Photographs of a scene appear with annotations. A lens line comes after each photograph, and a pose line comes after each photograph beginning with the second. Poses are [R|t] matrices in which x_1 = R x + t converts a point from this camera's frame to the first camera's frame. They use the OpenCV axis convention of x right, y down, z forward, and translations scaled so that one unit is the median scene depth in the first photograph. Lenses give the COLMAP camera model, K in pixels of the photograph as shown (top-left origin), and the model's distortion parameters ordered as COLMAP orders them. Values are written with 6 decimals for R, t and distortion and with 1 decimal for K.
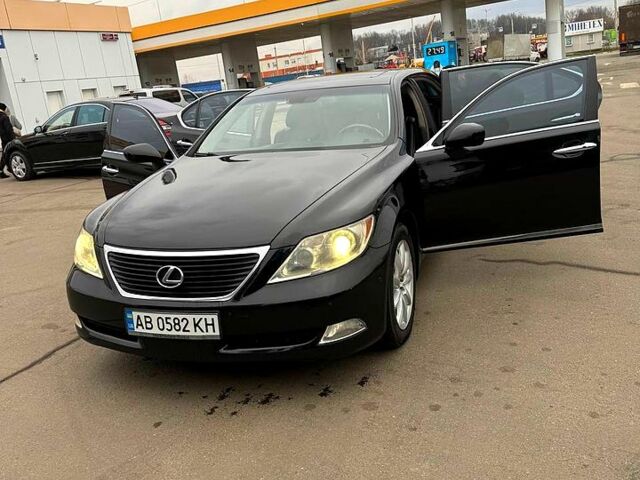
lens RADIAL K [[647.9, 0, 320.0], [0, 647.9, 240.0], [0, 0, 1]] dist [0.153626, -0.337201]
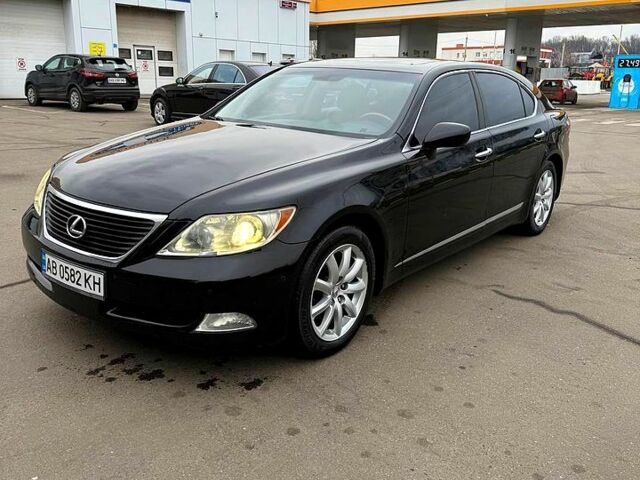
lens RADIAL K [[647.9, 0, 320.0], [0, 647.9, 240.0], [0, 0, 1]] dist [0.153626, -0.337201]
pose [[0.942916, 0.211617, -0.257152, 0.364299], [-0.206528, 0.977313, 0.046966, -0.044588], [0.261257, 0.008824, 0.965229, 0.145680]]
